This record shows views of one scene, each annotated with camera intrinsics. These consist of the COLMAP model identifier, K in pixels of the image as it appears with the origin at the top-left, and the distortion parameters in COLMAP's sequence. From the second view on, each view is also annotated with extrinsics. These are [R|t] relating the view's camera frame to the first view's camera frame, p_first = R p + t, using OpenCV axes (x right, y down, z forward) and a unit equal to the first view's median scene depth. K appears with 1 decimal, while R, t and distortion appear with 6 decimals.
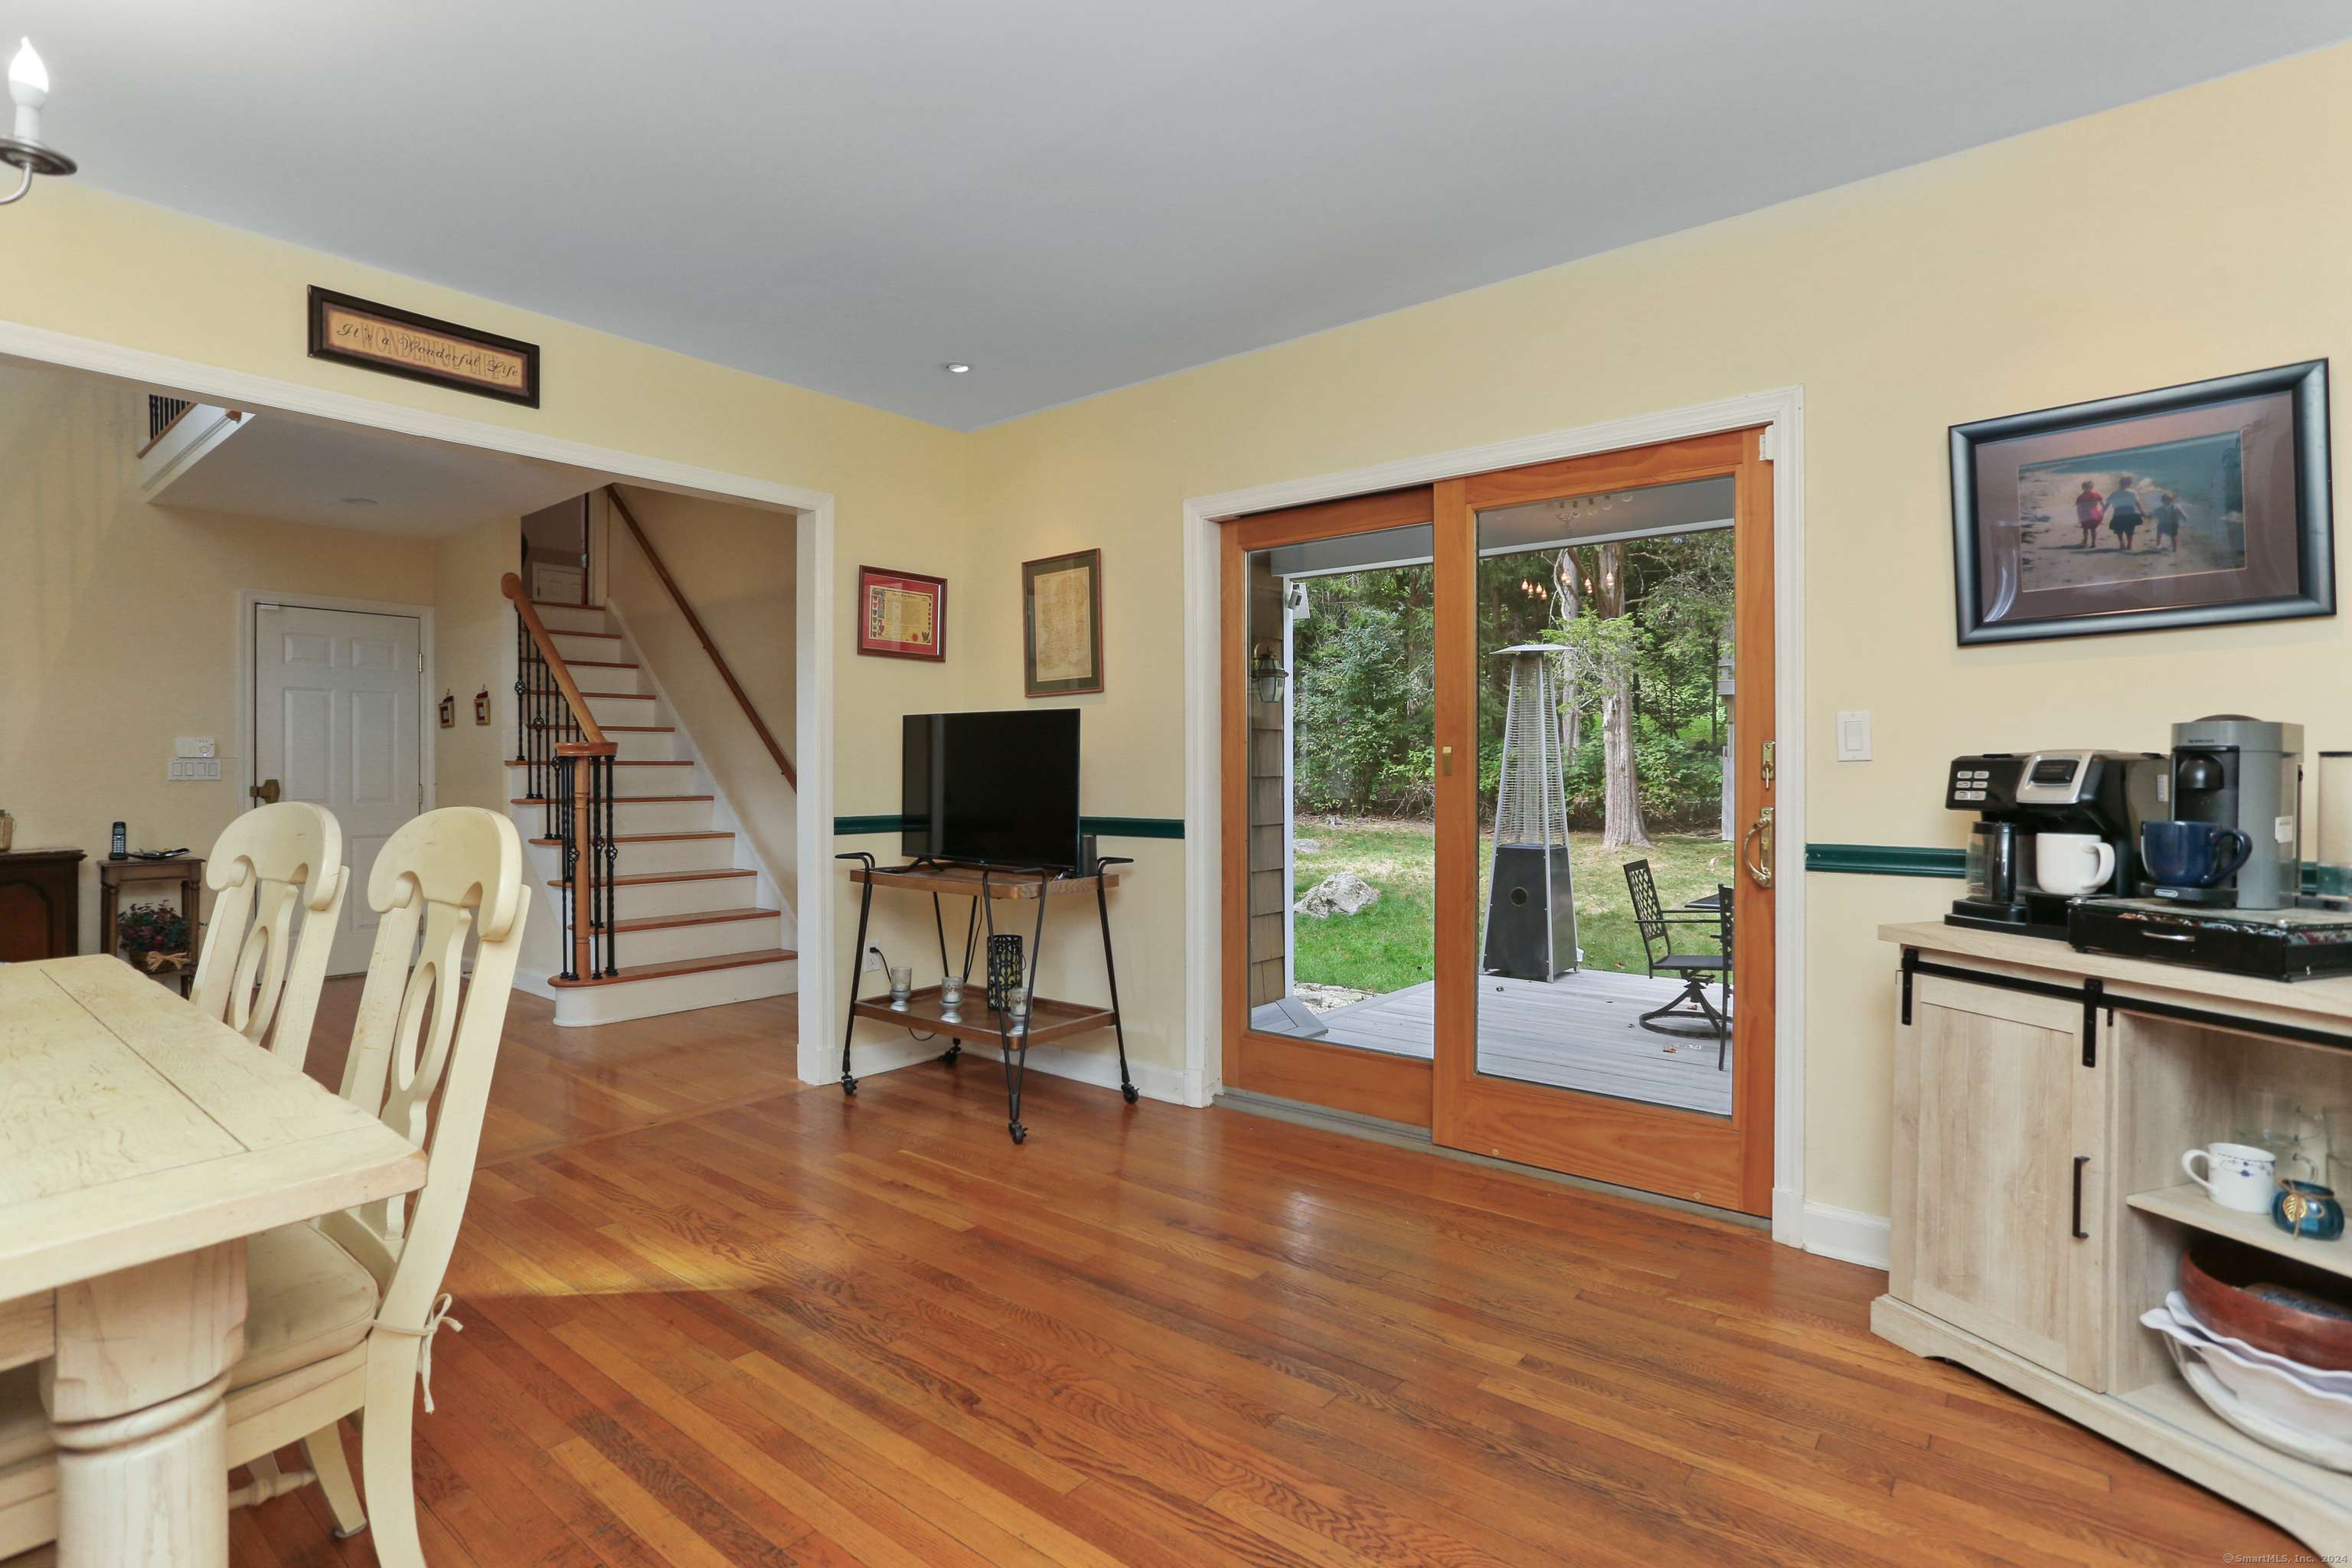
lens RADIAL K [[1155.9, 0, 1171.9], [0, 1155.9, 776.1], [0, 0, 1]] dist [-0.050927, 0.041990]
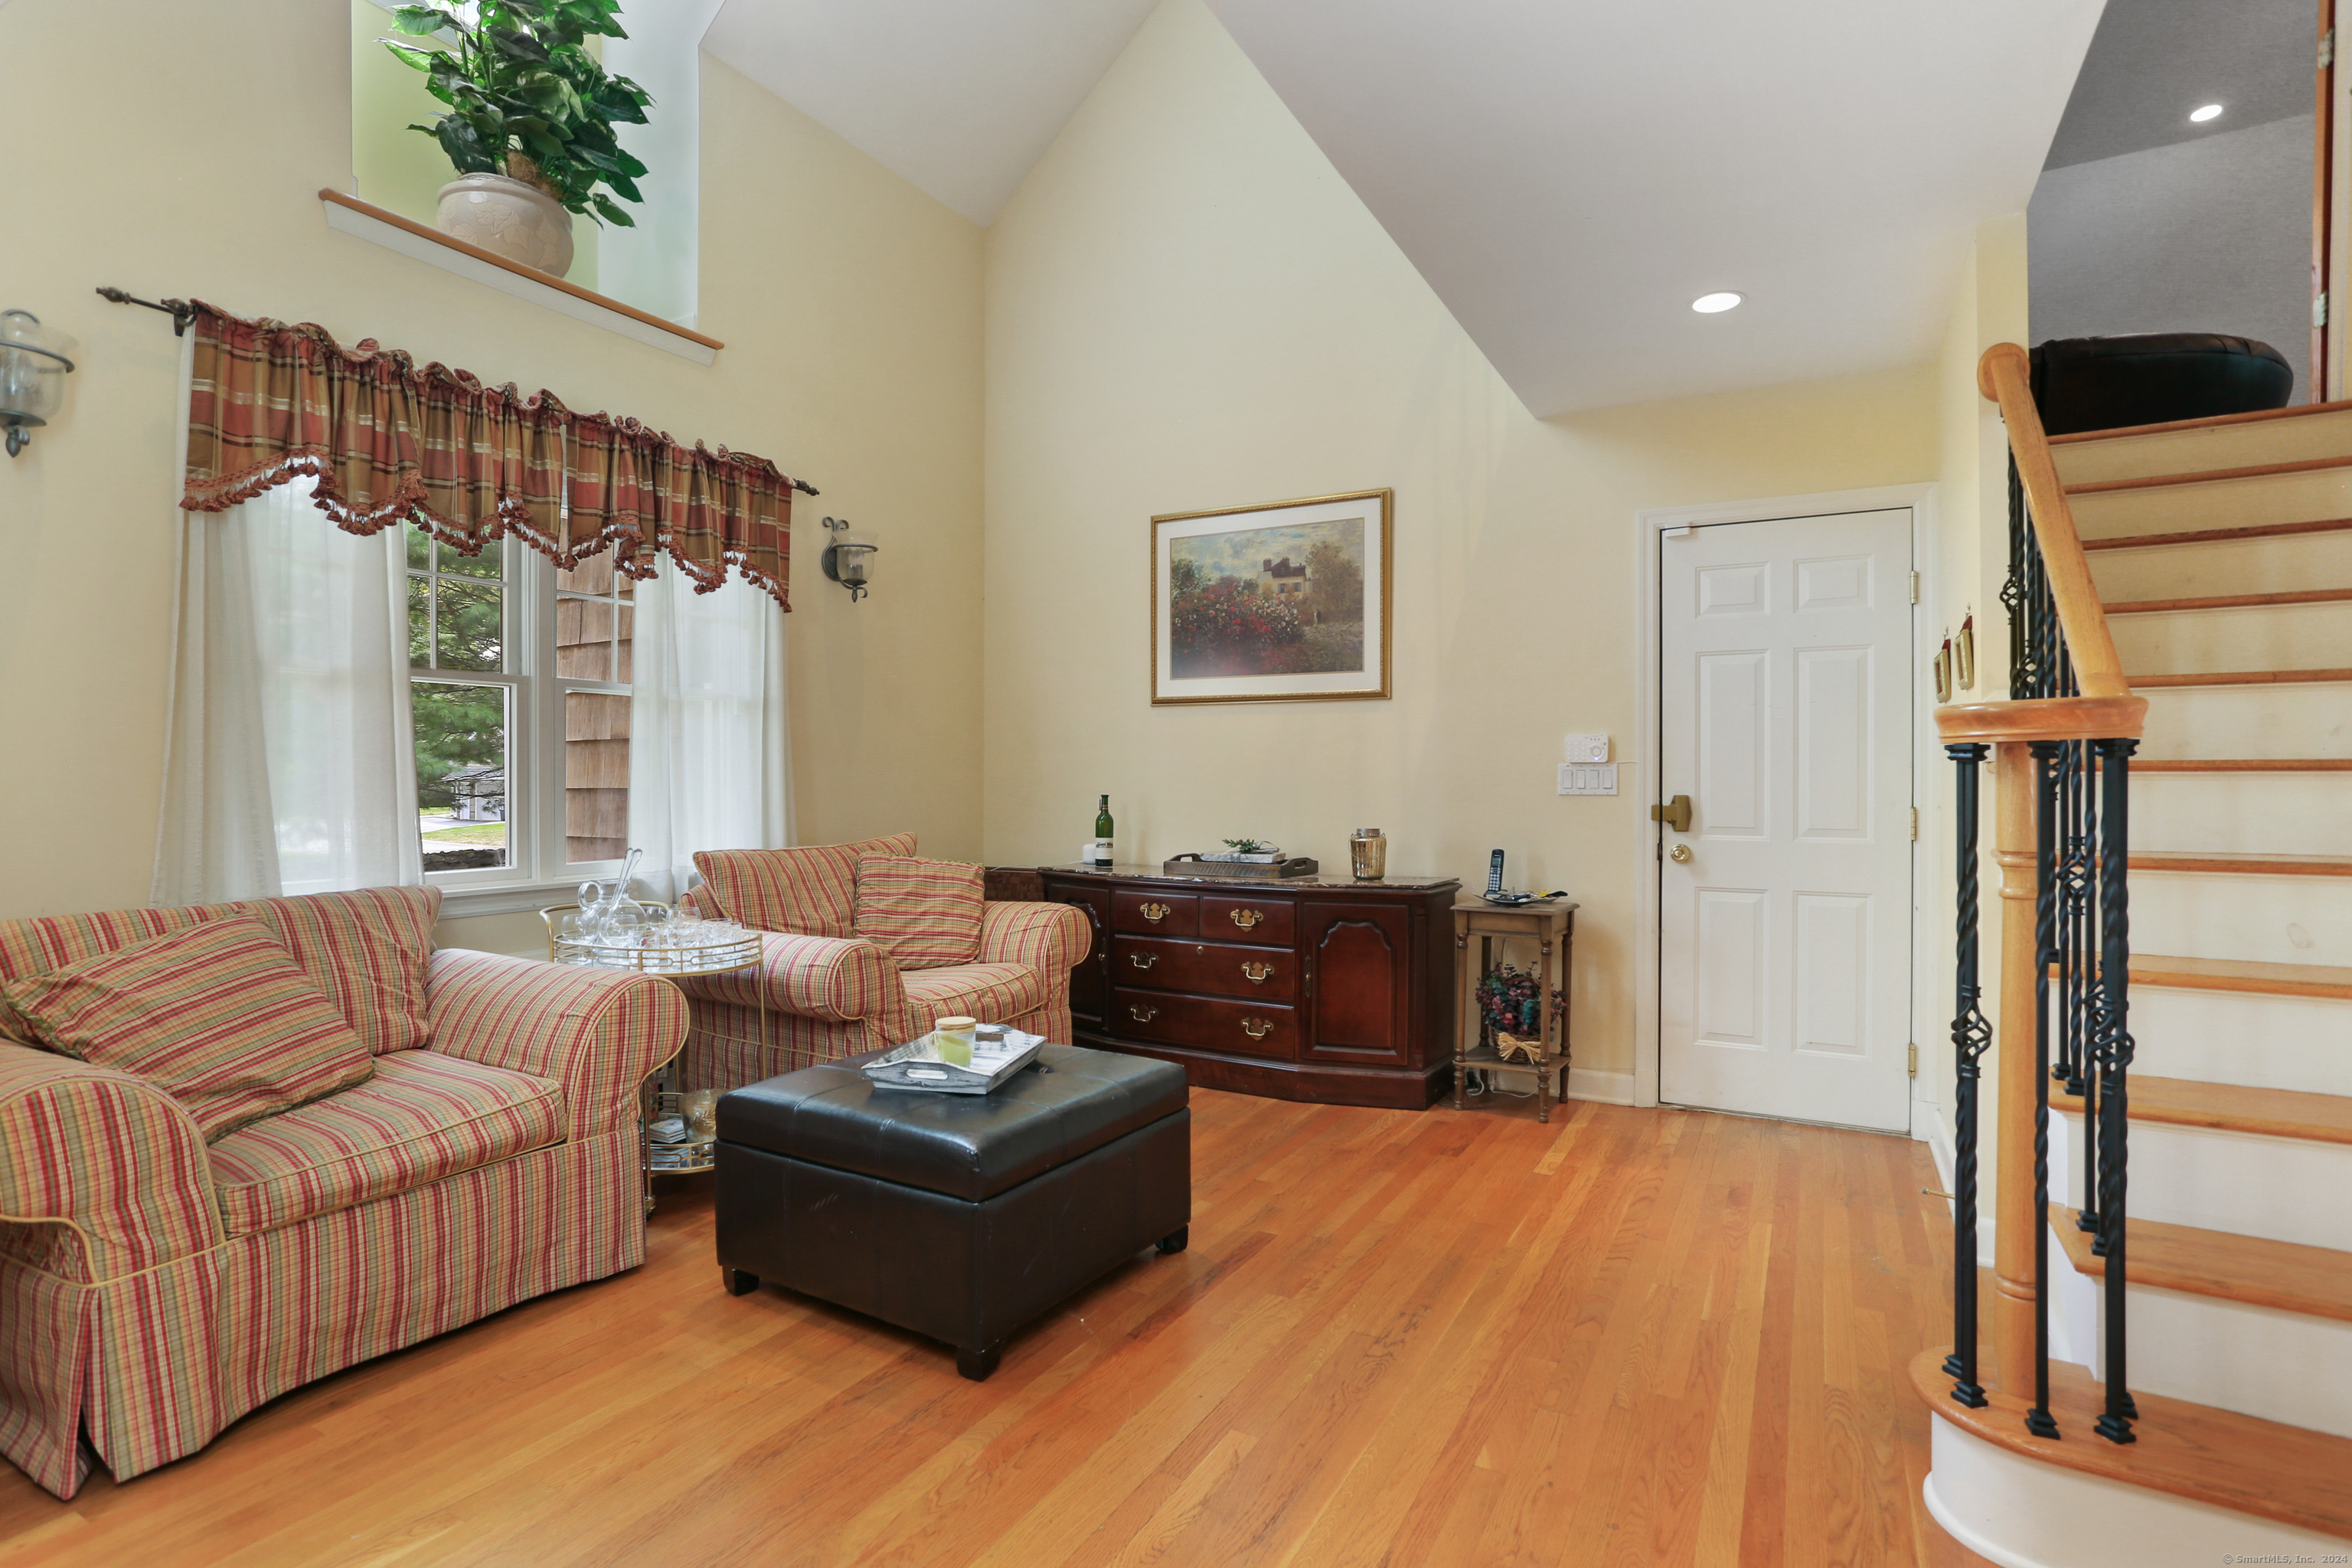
lens RADIAL K [[1155.9, 0, 1171.9], [0, 1155.9, 776.1], [0, 0, 1]] dist [-0.050927, 0.041990]
pose [[0.160222, -0.000969, -0.987081, -0.349212], [-0.008137, 0.999964, -0.002303, -0.008032], [0.987047, 0.008401, 0.160208, 1.115025]]
